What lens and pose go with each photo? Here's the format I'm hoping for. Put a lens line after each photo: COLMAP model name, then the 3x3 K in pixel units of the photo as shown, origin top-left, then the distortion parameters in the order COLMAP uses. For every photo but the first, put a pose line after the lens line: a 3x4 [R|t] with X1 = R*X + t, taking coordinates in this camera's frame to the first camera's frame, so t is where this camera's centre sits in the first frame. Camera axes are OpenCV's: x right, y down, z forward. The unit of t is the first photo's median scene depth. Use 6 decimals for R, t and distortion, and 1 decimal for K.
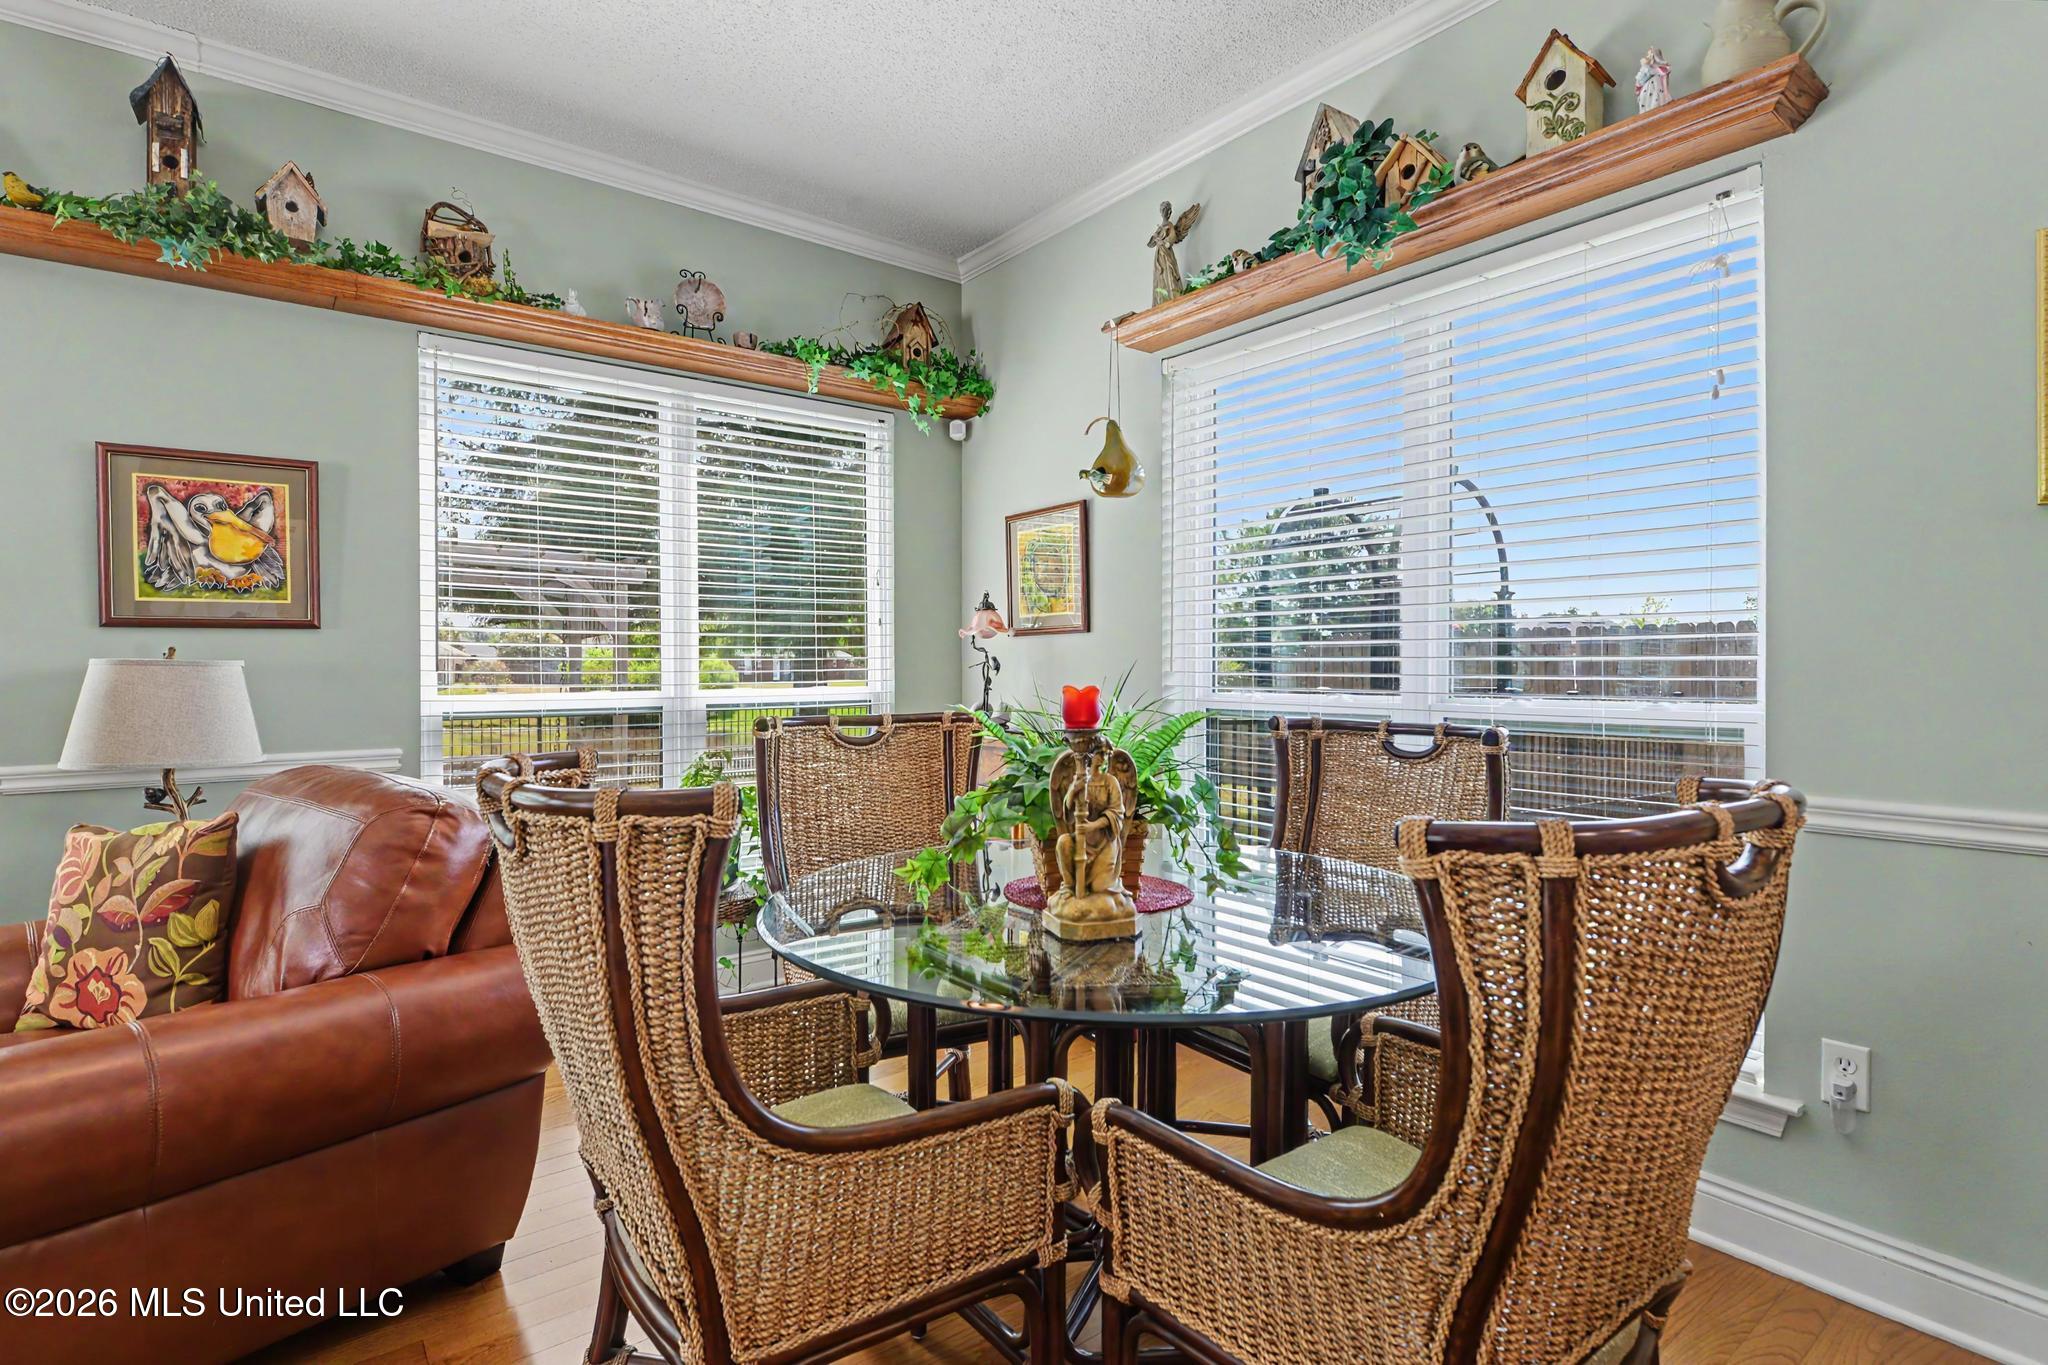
lens RADIAL K [[1015.6, 0, 1021.4], [0, 1015.6, 670.1], [0, 0, 1]] dist [-0.005049, -0.002140]
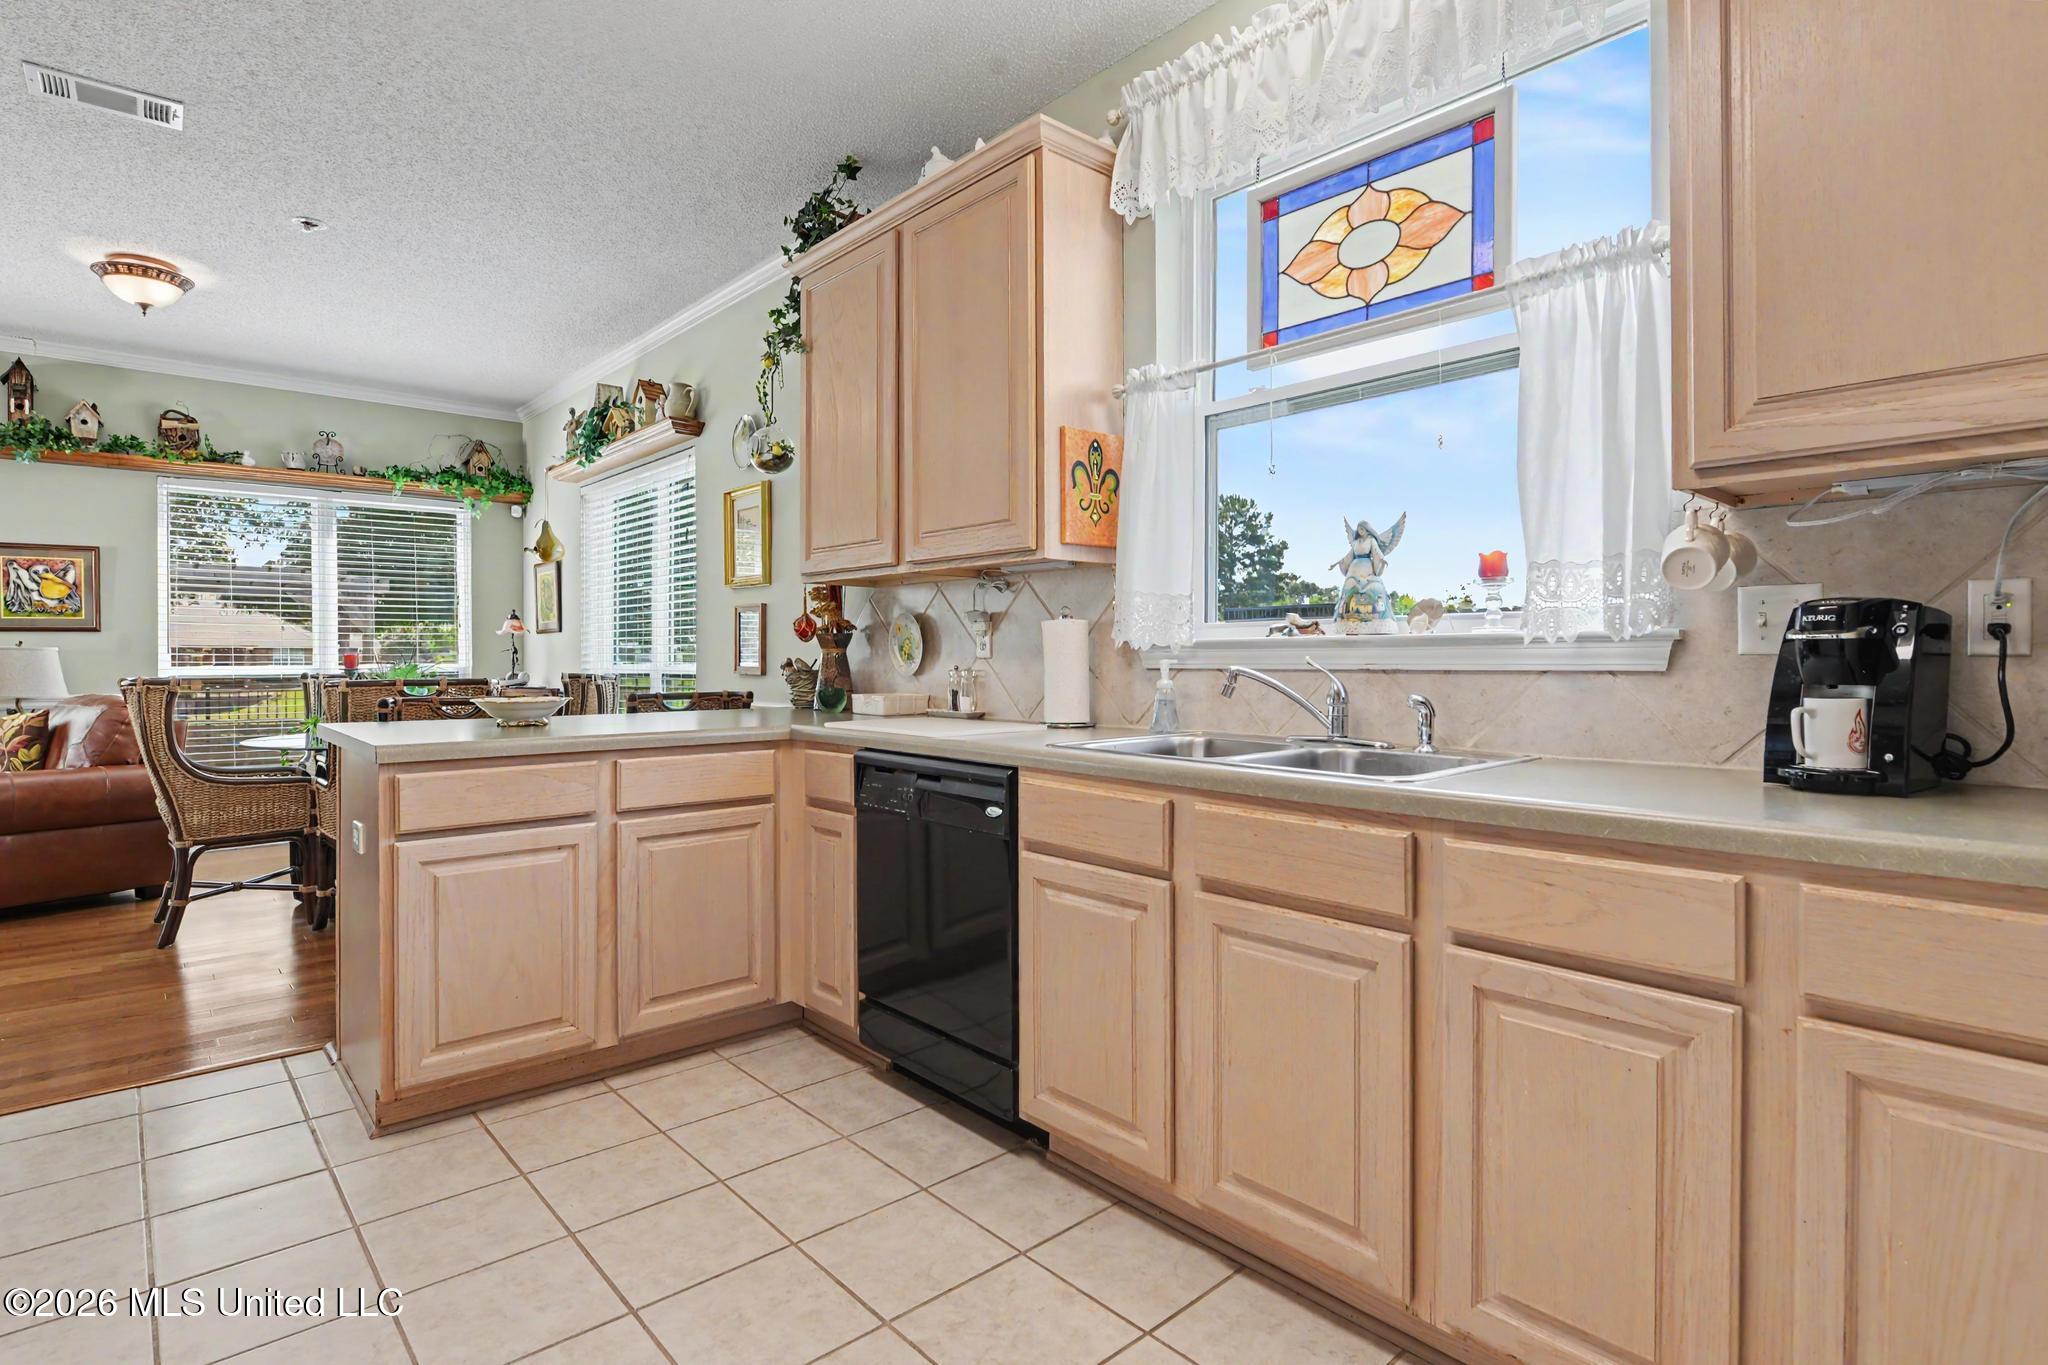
lens RADIAL K [[1022.3, 0, 999.3], [0, 1022.3, 656.3], [0, 0, 1]] dist [-0.003785, -0.000864]
pose [[0.997725, -0.002308, 0.067369, 0.966232], [0.002734, 0.999977, -0.006237, 0.025591], [-0.067353, 0.006407, 0.997709, -1.151543]]
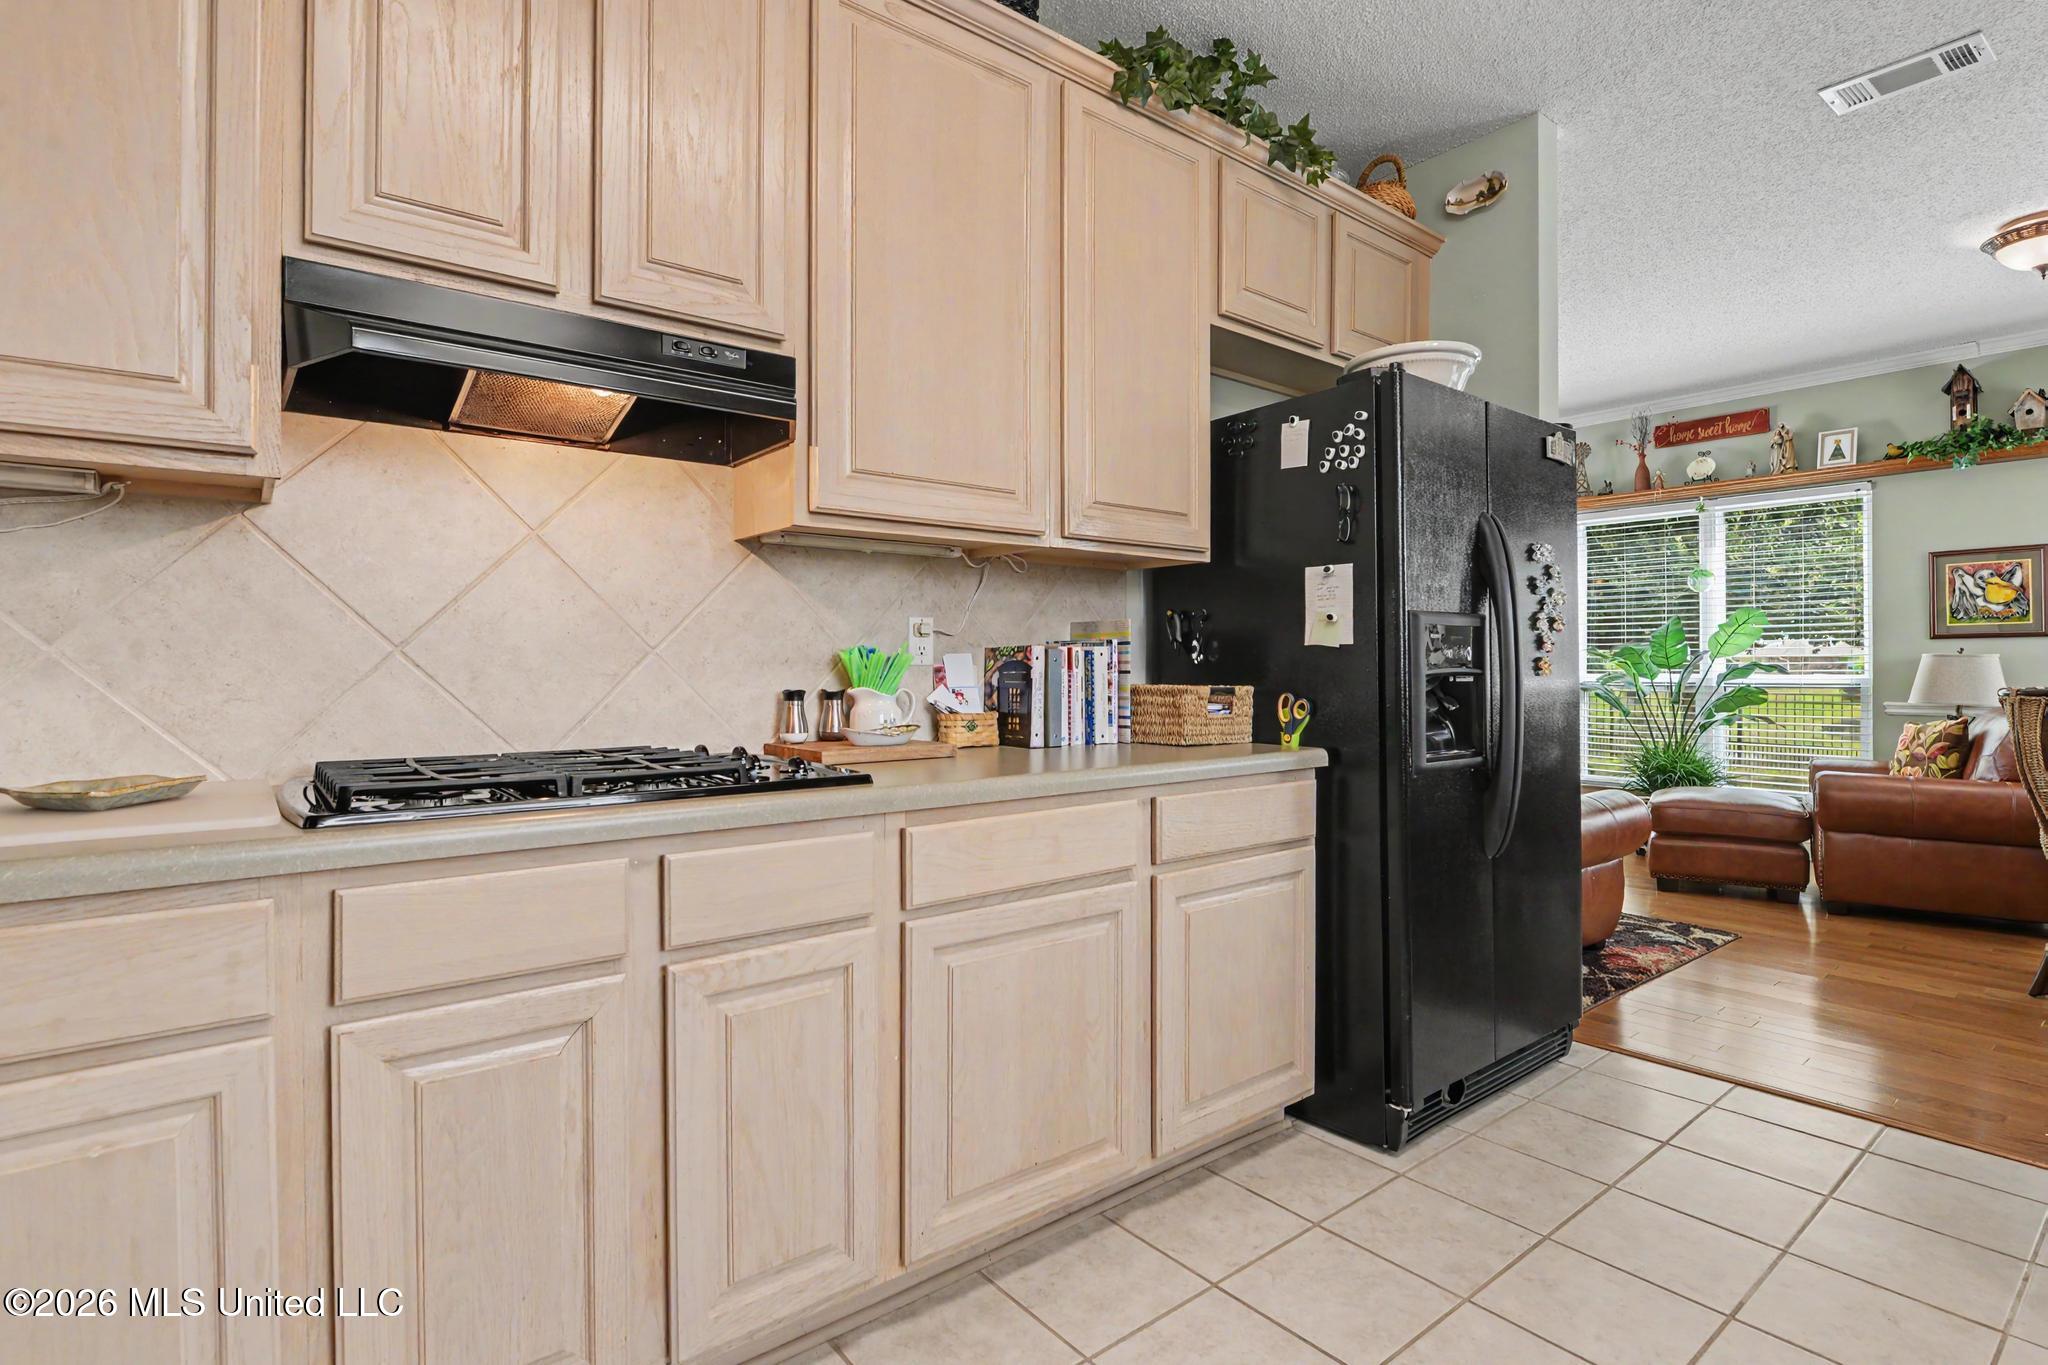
lens RADIAL K [[1002.8, 0, 1033.2], [0, 1002.8, 666.2], [0, 0, 1]] dist [-0.005011, -0.001074]
pose [[0.032564, 0.000695, -0.999469, 1.074501], [-0.005753, 0.999983, 0.000508, 0.023177], [0.999453, 0.005733, 0.032567, -0.912281]]
